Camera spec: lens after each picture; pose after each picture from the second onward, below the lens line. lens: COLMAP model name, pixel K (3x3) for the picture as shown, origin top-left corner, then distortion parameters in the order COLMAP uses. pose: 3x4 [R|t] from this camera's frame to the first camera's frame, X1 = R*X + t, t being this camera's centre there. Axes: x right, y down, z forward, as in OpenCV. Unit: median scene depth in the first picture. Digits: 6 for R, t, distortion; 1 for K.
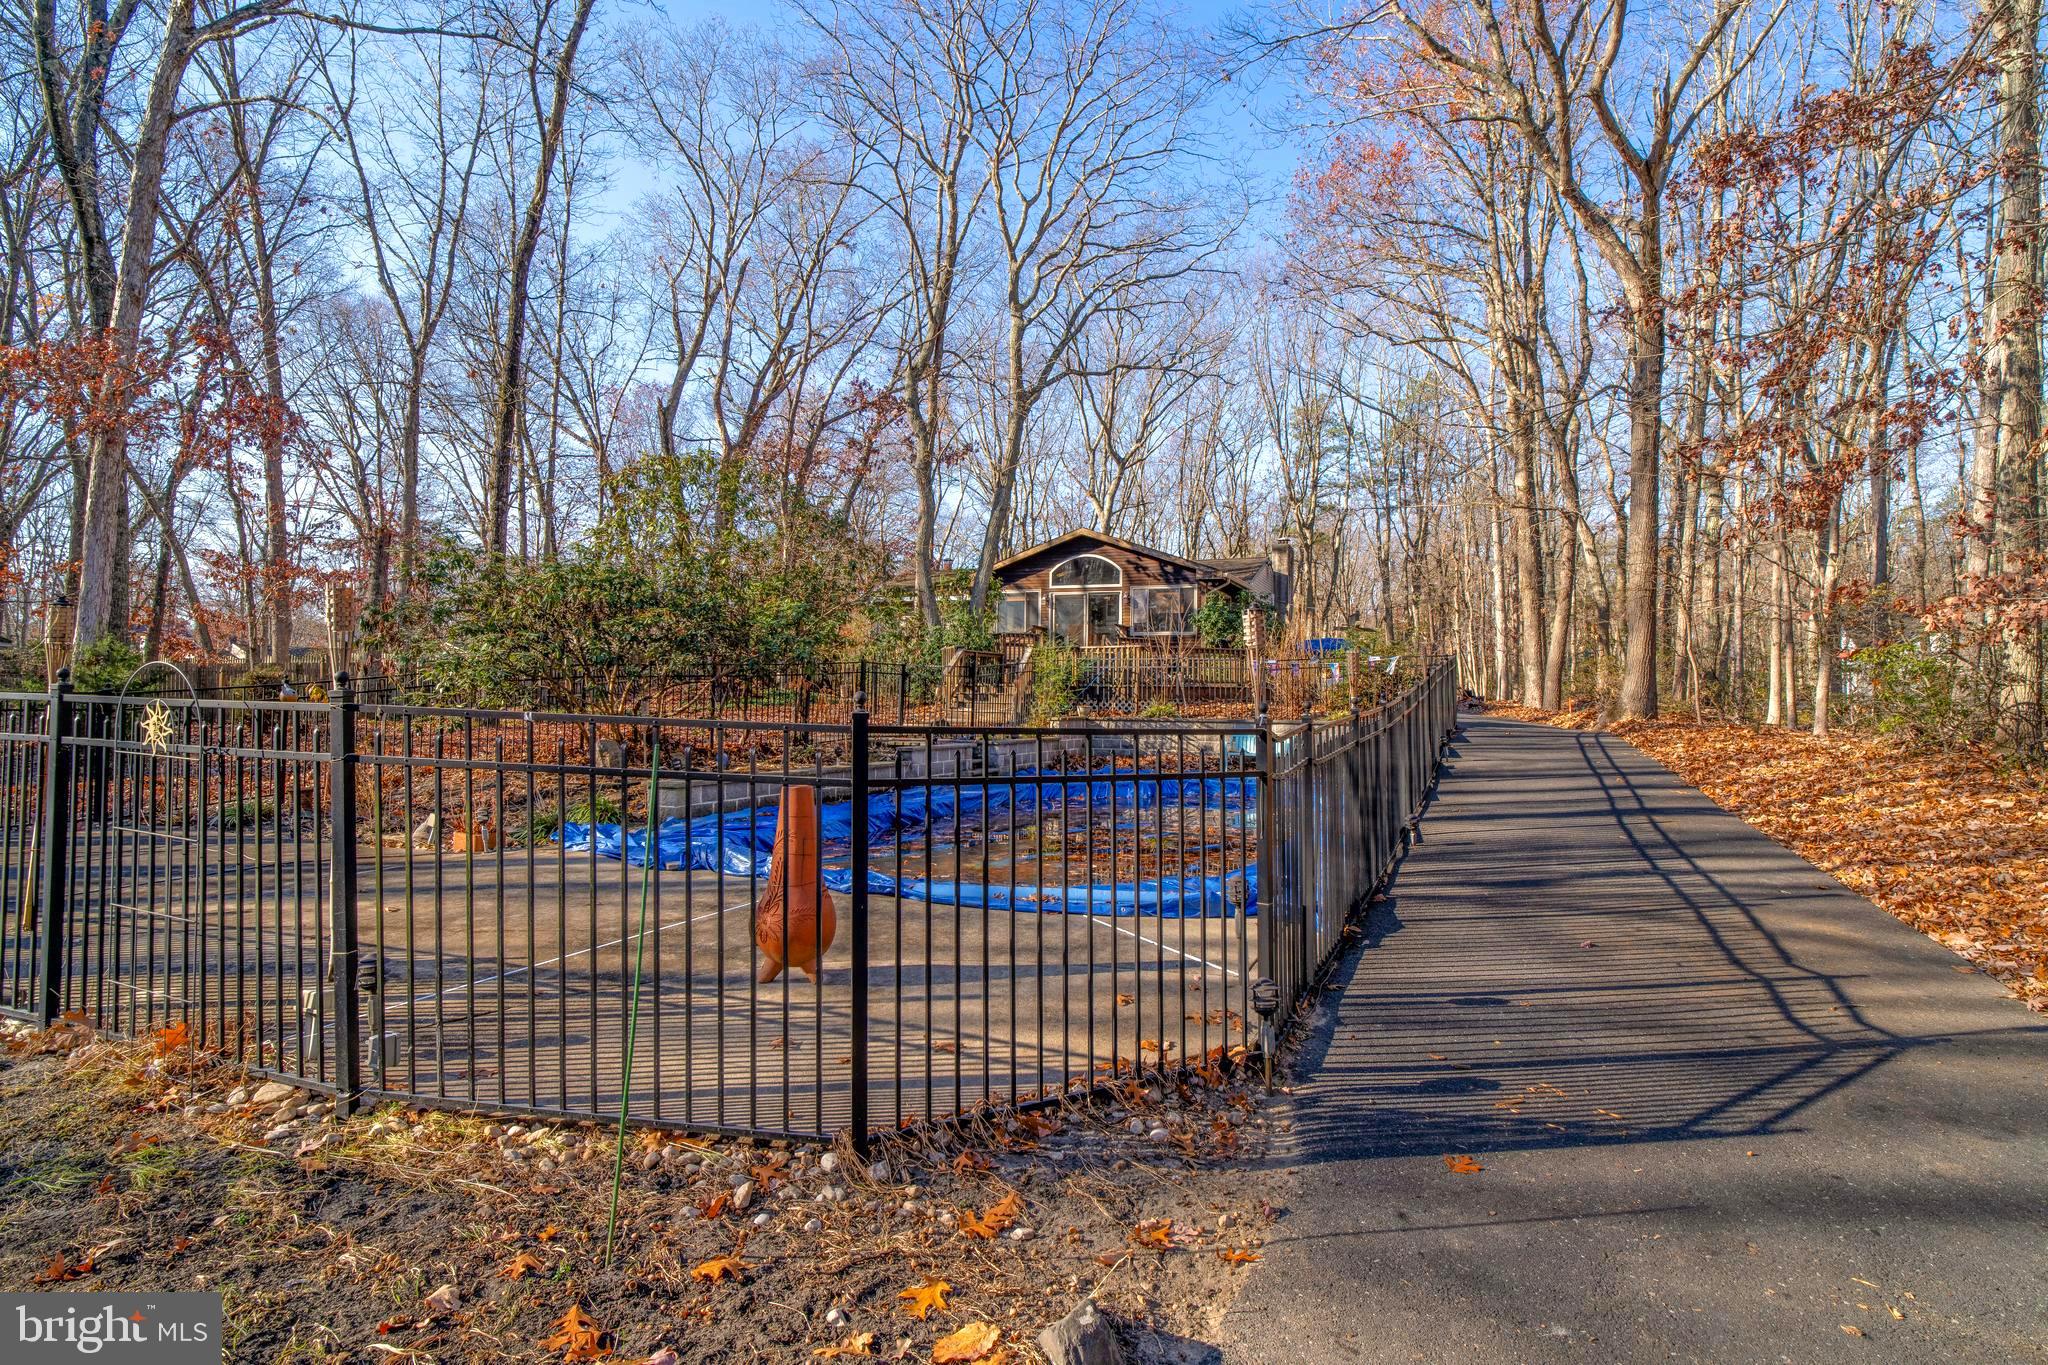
lens RADIAL K [[1062.7, 0, 1024.9], [0, 1062.7, 653.7], [0, 0, 1]] dist [0.000510, 0.000156]
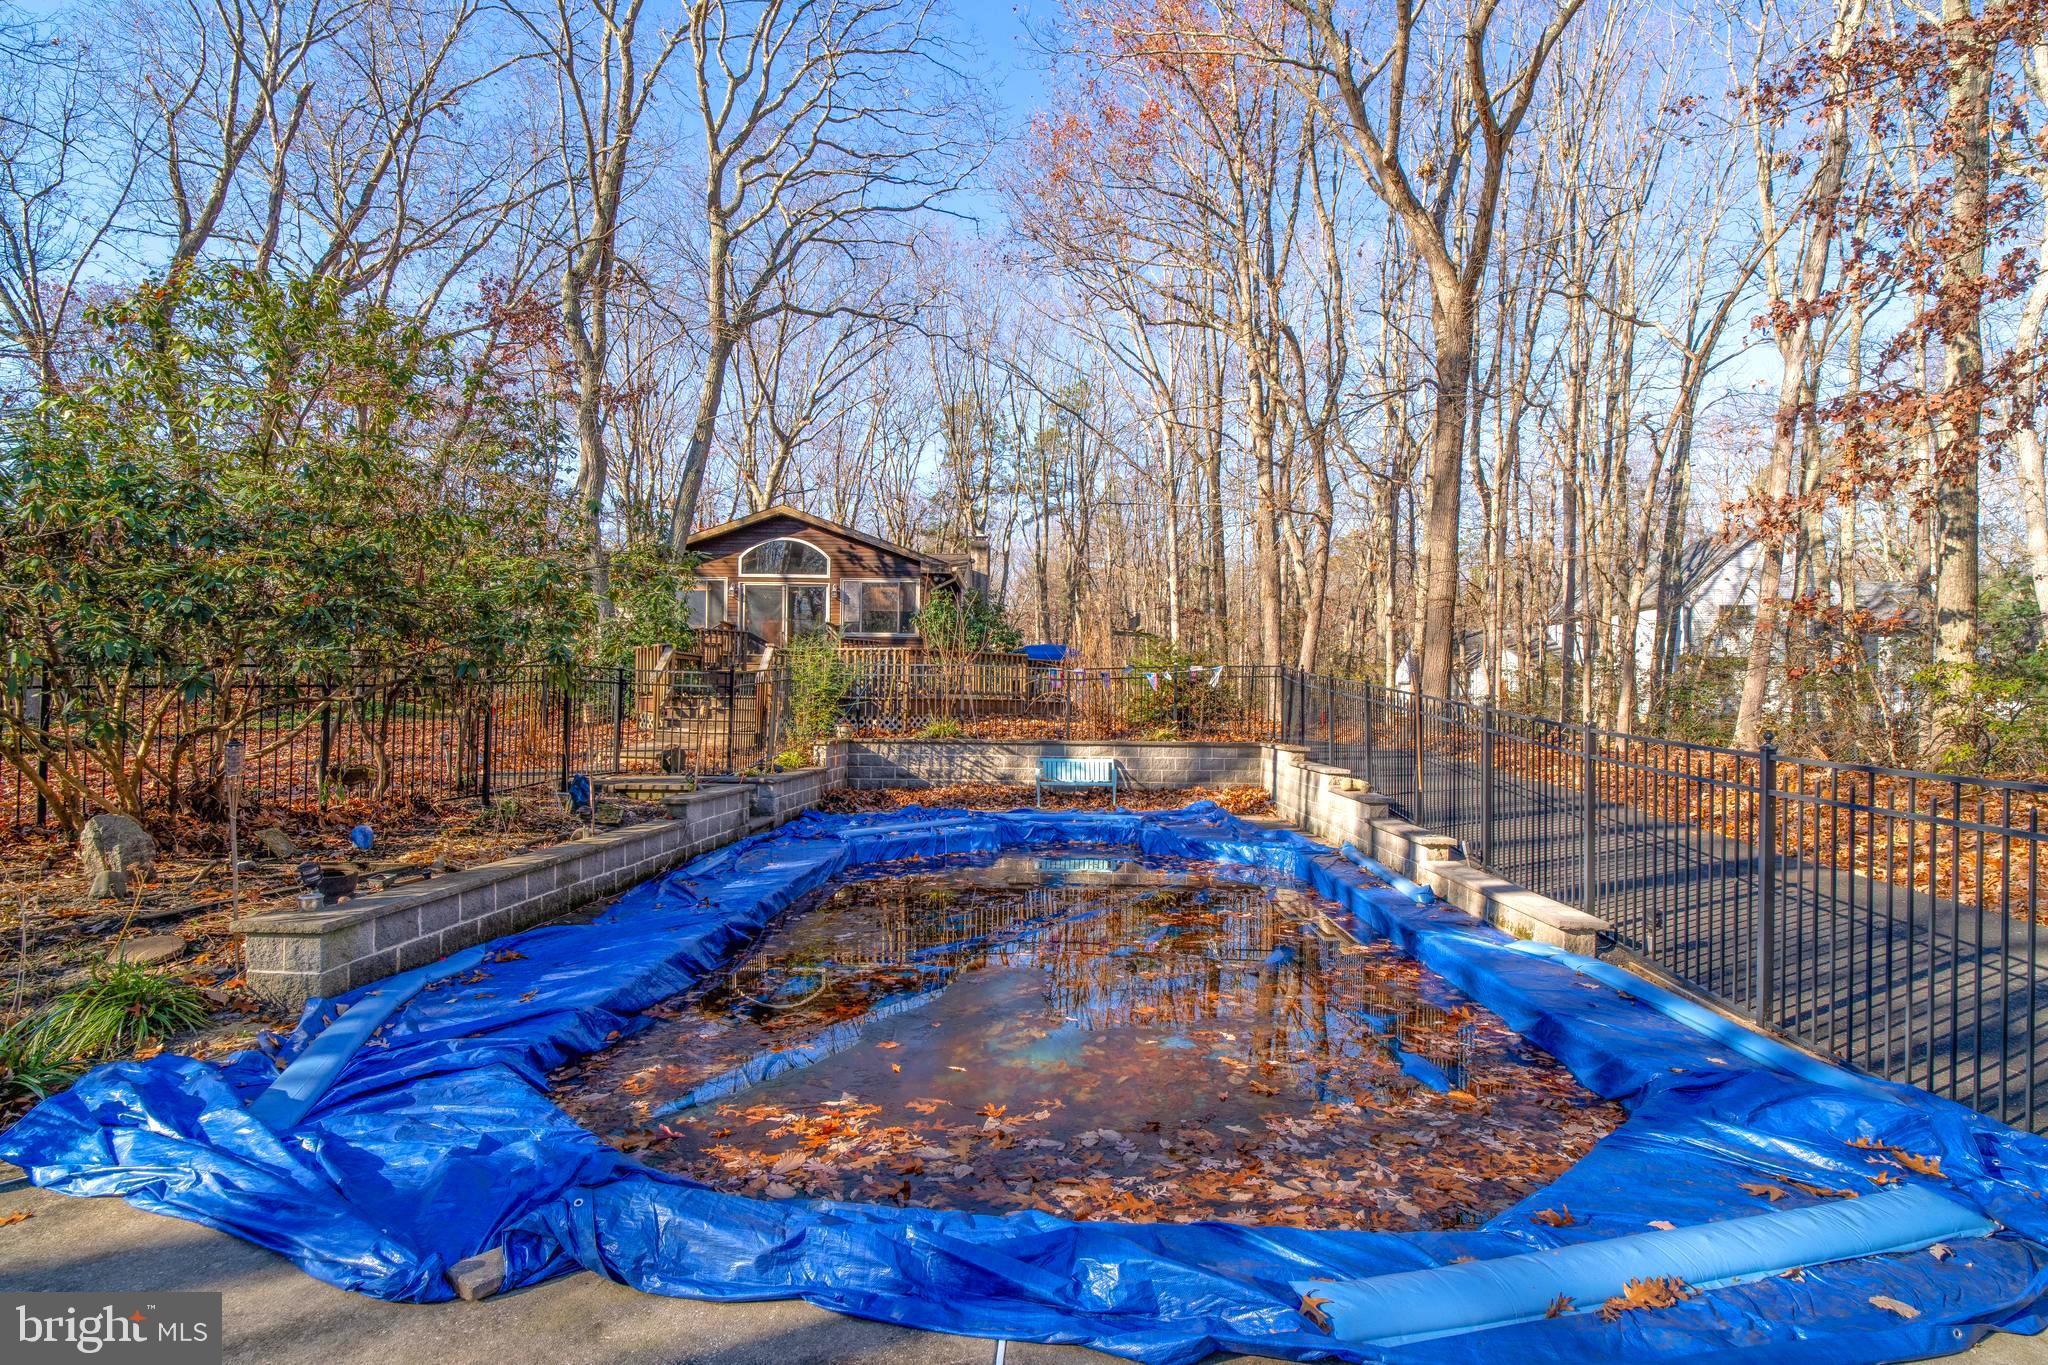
lens RADIAL K [[1055.4, 0, 1024.4], [0, 1055.4, 696.9], [0, 0, 1]] dist [-0.000835, -0.000565]
pose [[0.930252, 0.002074, 0.366916, -0.075945], [-0.015498, 0.999314, 0.033644, 0.000557], [-0.366594, -0.036984, 0.929646, 0.165818]]
